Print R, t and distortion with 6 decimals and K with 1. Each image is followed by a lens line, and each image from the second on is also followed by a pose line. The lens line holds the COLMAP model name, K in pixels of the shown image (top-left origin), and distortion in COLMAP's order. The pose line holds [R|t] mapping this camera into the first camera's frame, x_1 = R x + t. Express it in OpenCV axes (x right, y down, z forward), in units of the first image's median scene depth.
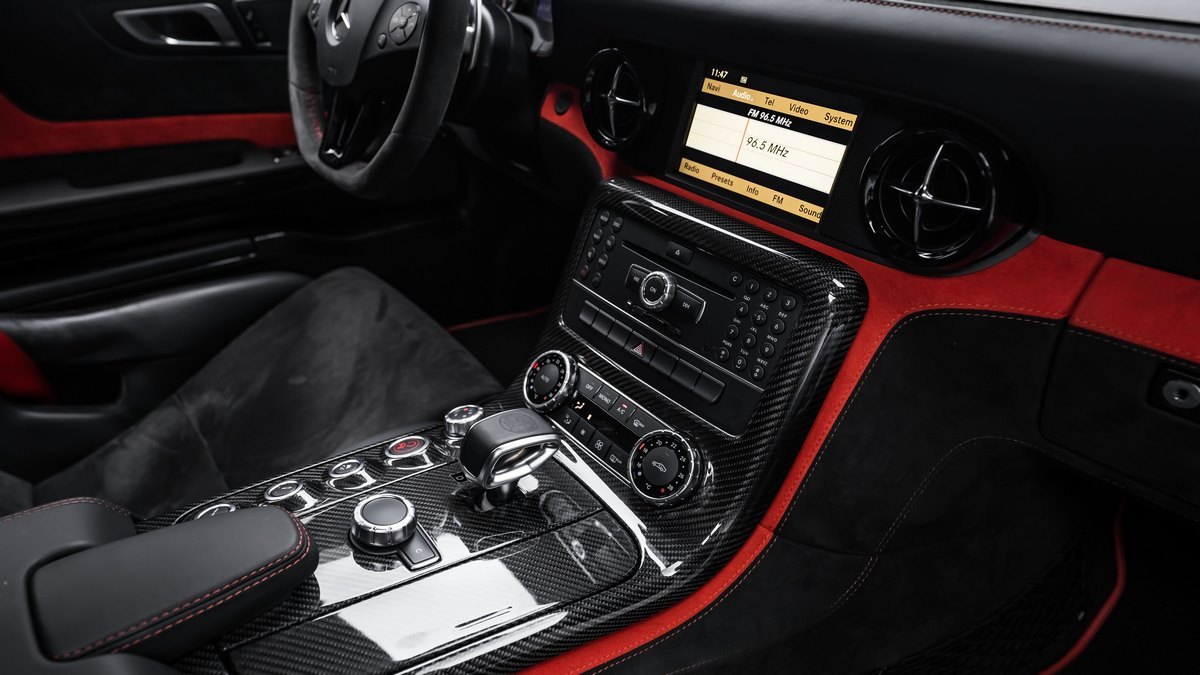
lens RADIAL K [[742.8, 0, 600.0], [0, 742.8, 337.5], [0, 0, 1]] dist [0.008410, 0.000759]
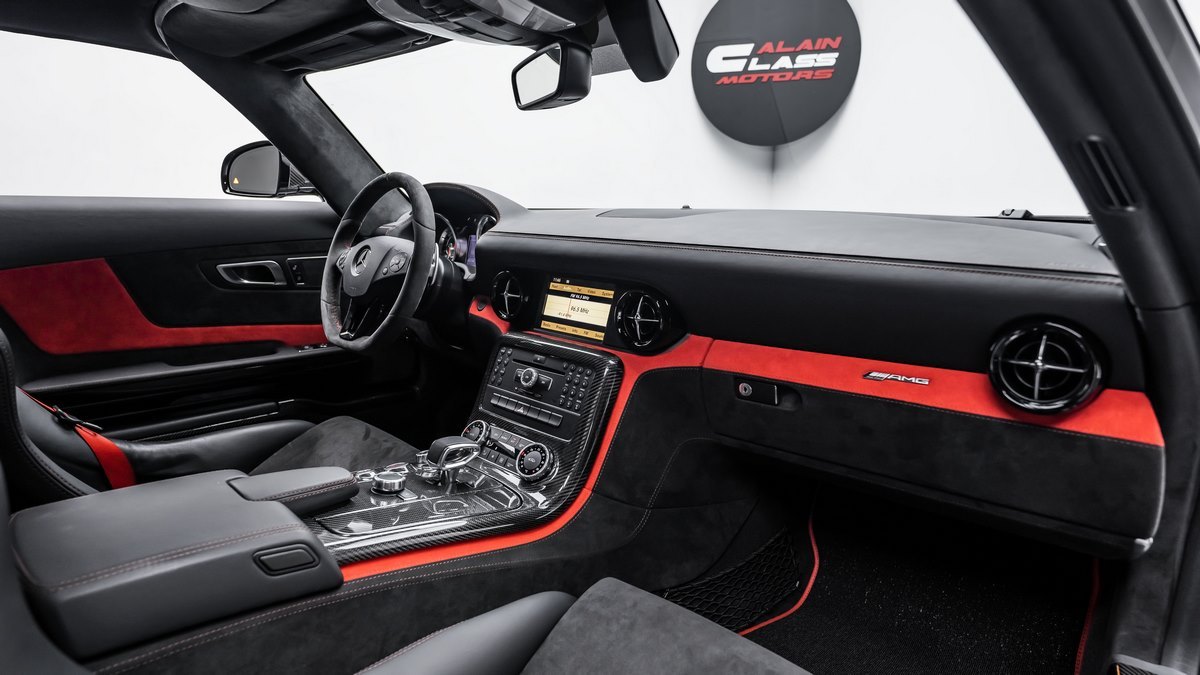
lens RADIAL K [[633.8, 0, 600.0], [0, 633.8, 337.5], [0, 0, 1]] dist [0.000522, -0.000224]
pose [[0.990957, -0.024461, 0.131931, 0.042476], [0.066443, 0.943685, -0.324105, 0.389651], [-0.116573, 0.329940, 0.936777, -0.638857]]
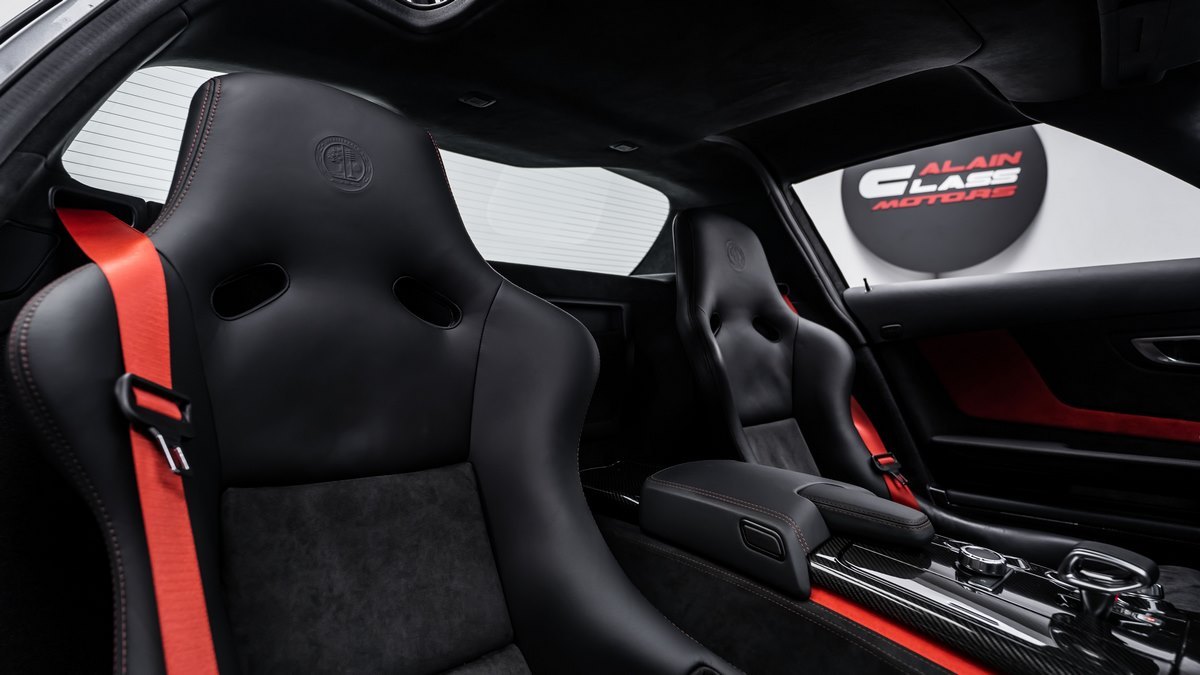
lens RADIAL K [[663.6, 0, 600.0], [0, 663.6, 337.5], [0, 0, 1]] dist [0.002107, 0.000951]
pose [[0.099247, -0.044403, -0.994072, 0.800225], [-0.502441, 0.860062, -0.088580, 0.303458], [0.858896, 0.508254, 0.063049, 0.031246]]
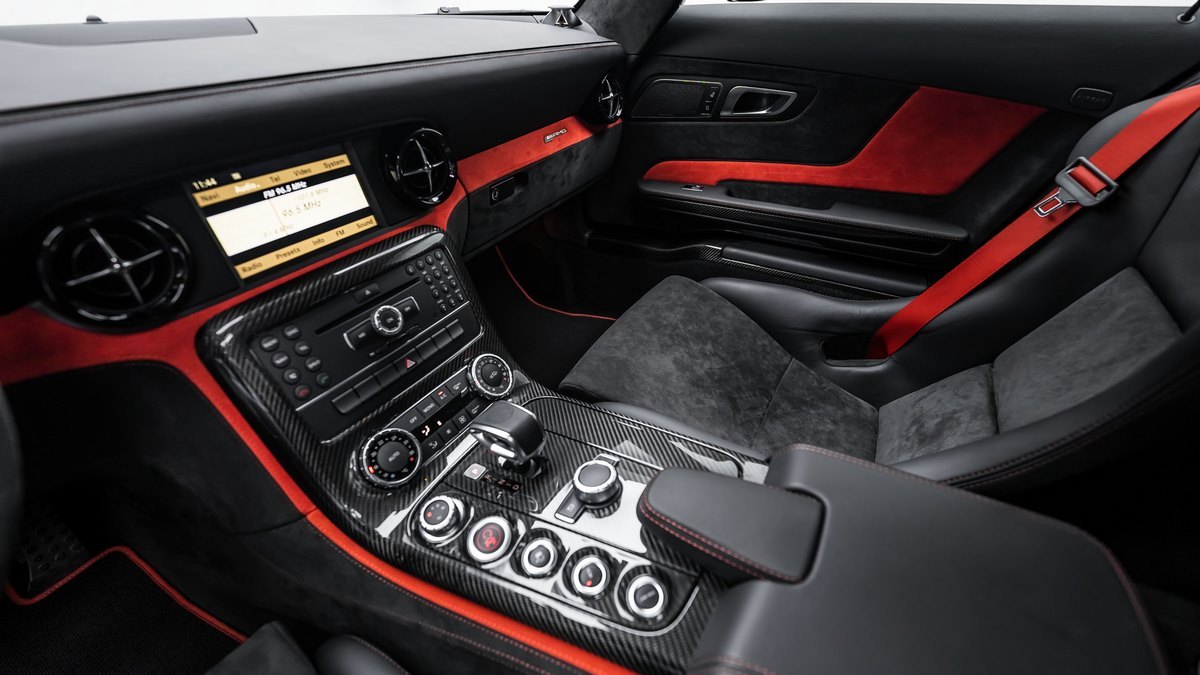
lens RADIAL K [[489.1, 0, 600.0], [0, 489.1, 337.5], [0, 0, 1]] dist [-0.024242, -0.000156]
pose [[-0.353571, -0.532837, 0.768812, -0.703104], [0.486490, 0.597250, 0.637667, -0.395569], [-0.798946, 0.599480, 0.048050, 0.662594]]
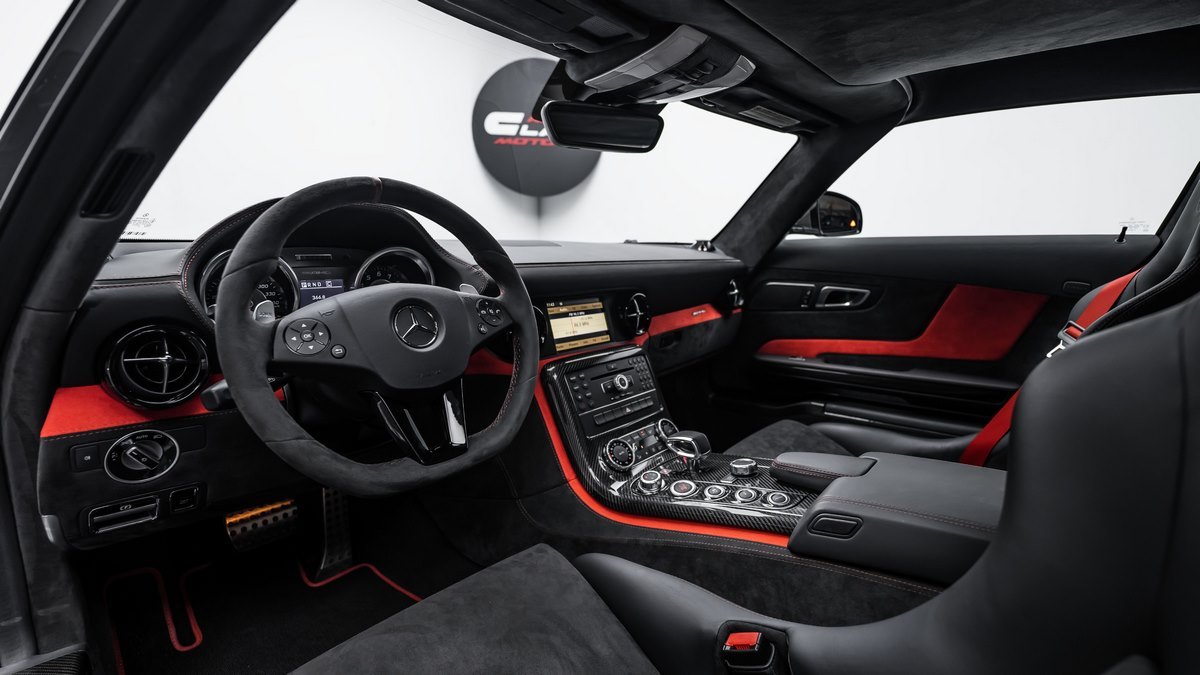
lens RADIAL K [[549.2, 0, 600.0], [0, 549.2, 337.5], [0, 0, 1]] dist [-0.020034, 0.000020]
pose [[-0.184304, -0.166029, 0.968745, -1.501375], [0.508721, 0.827220, 0.238558, -0.603940], [-0.840972, 0.536788, -0.067998, 1.064969]]
